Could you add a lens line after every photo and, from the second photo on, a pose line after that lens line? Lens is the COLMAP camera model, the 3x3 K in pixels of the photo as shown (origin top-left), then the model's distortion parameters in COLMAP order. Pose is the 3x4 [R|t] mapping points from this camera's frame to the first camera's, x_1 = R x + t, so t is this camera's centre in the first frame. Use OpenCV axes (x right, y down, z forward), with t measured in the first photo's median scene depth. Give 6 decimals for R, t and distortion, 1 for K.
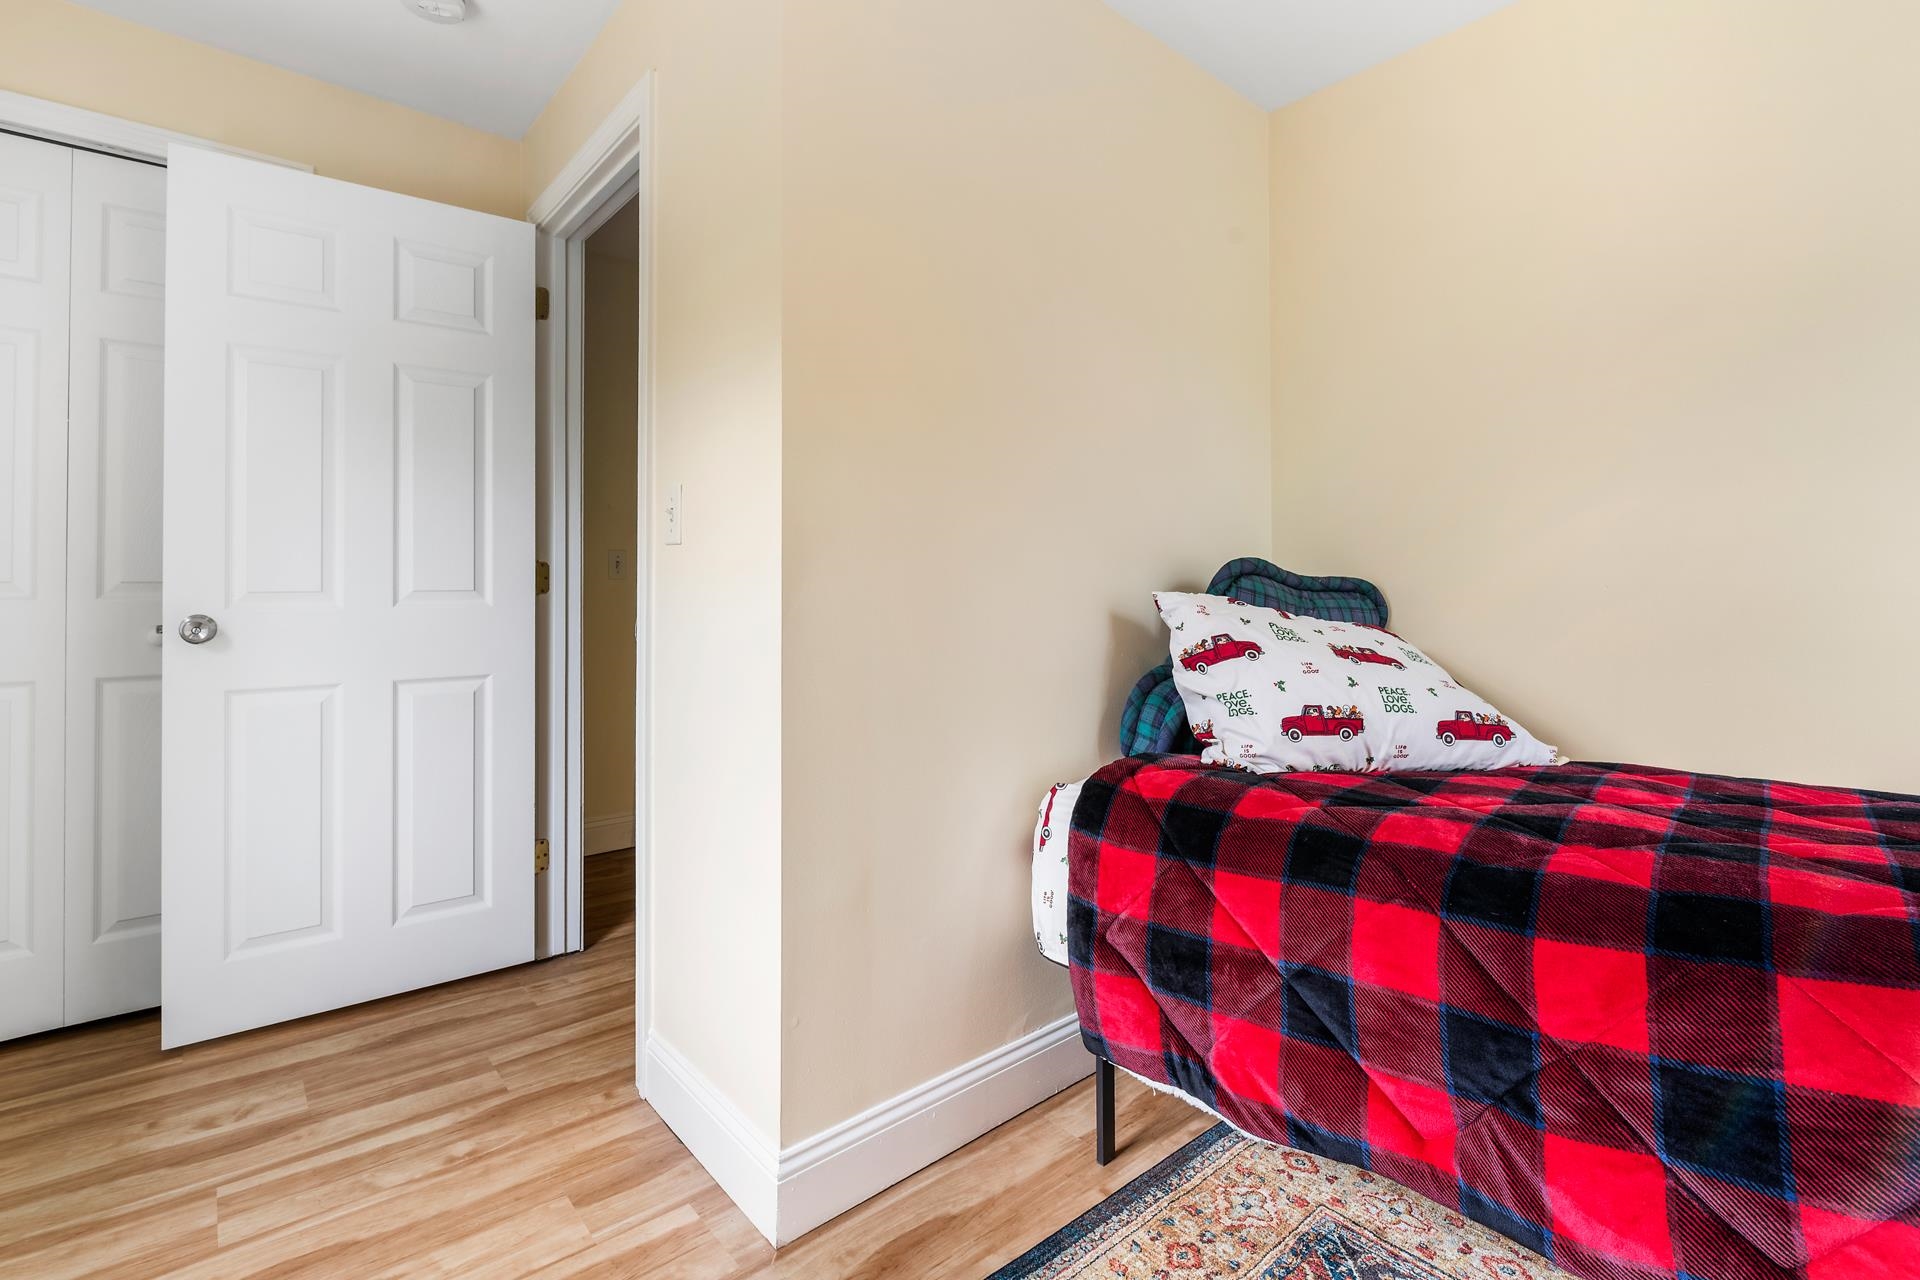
lens RADIAL K [[843.1, 0, 950.5], [0, 843.1, 627.2], [0, 0, 1]] dist [0.001121, -0.004928]
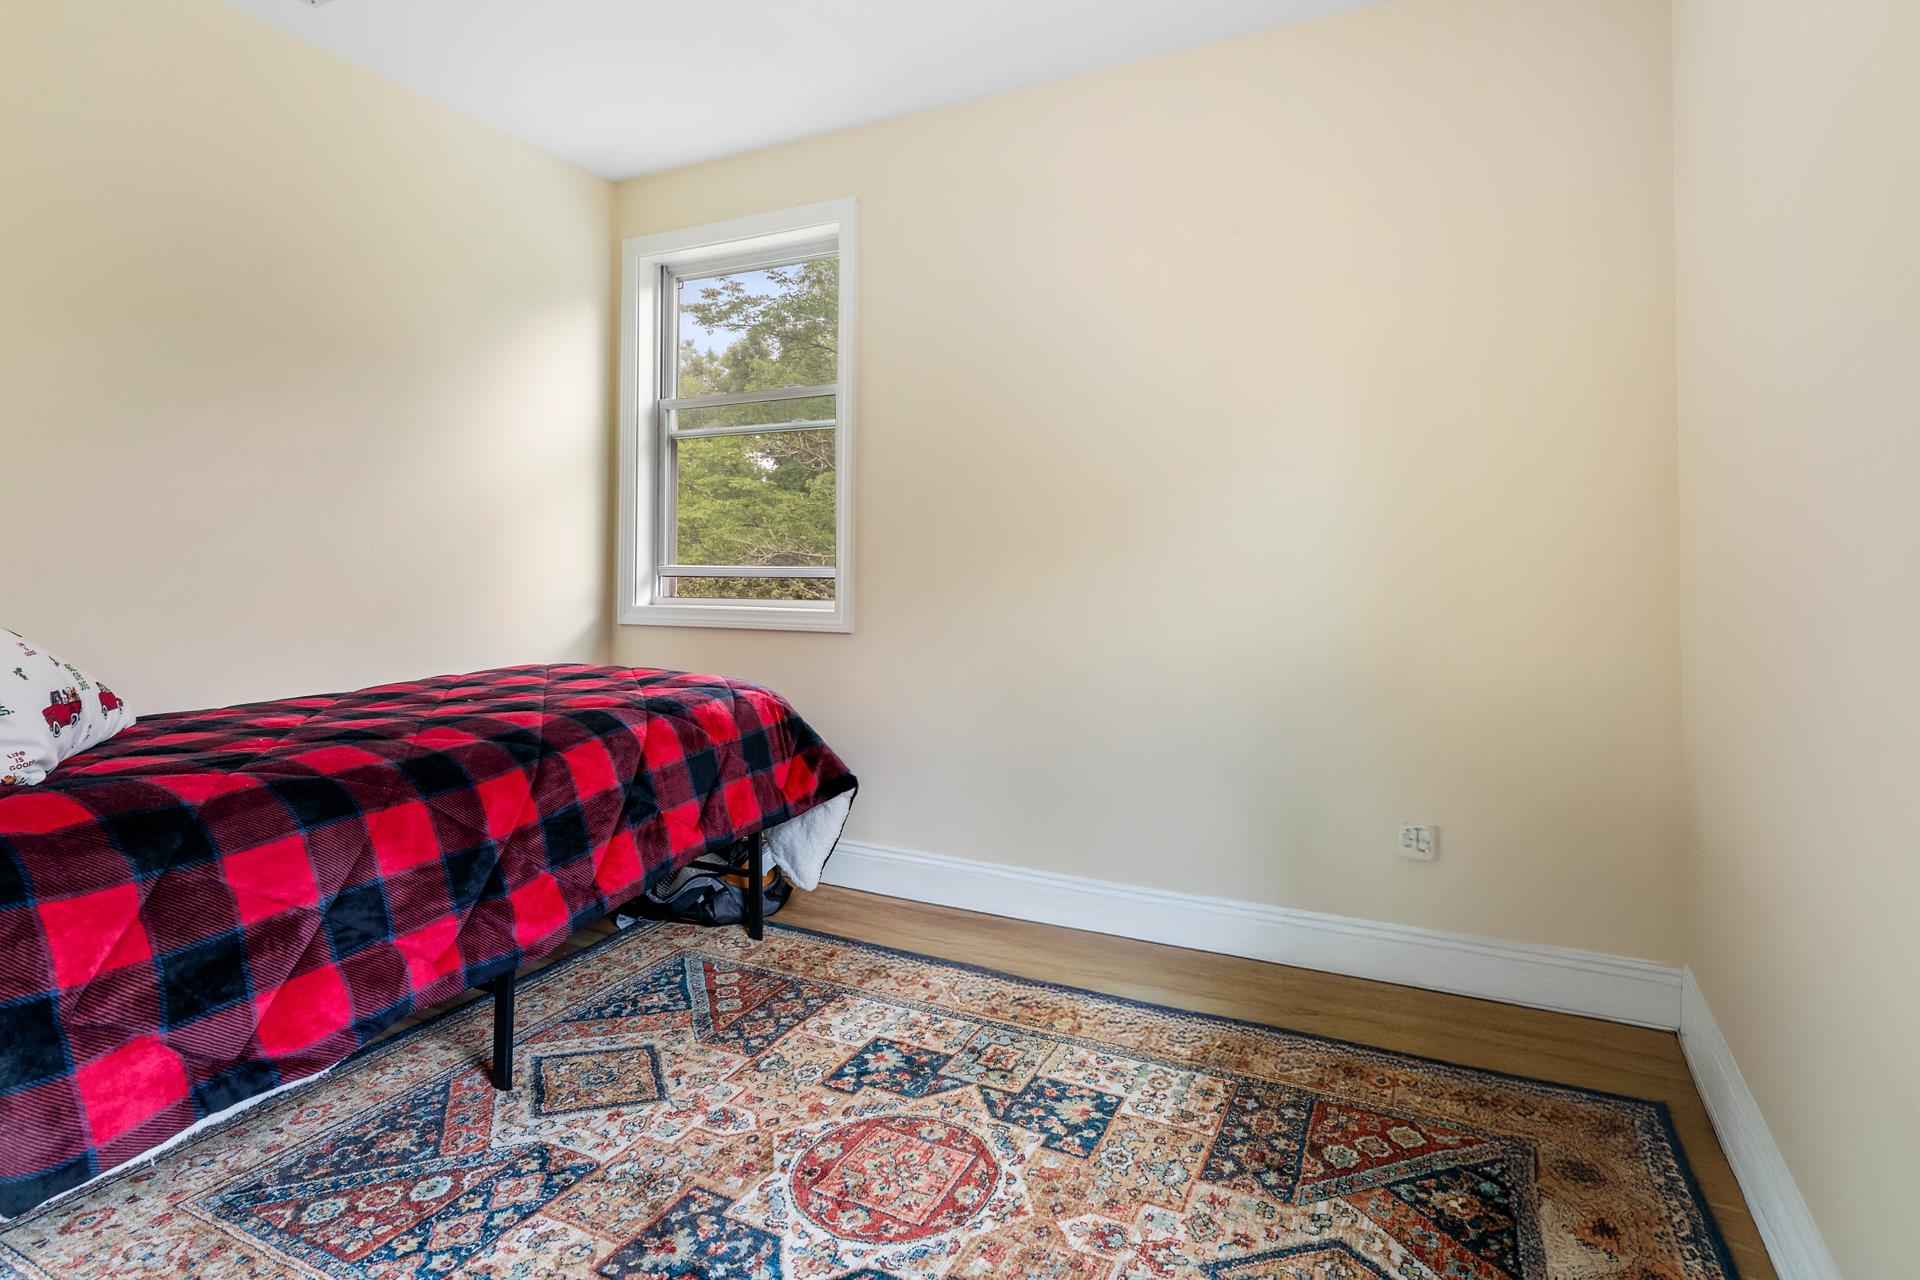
lens RADIAL K [[843.1, 0, 950.5], [0, 843.1, 627.2], [0, 0, 1]] dist [0.001121, -0.004928]
pose [[-0.414024, -0.042912, 0.909254, -0.941937], [0.010406, 0.998600, 0.051867, 0.000462], [-0.910207, 0.030936, -0.412997, 0.732621]]
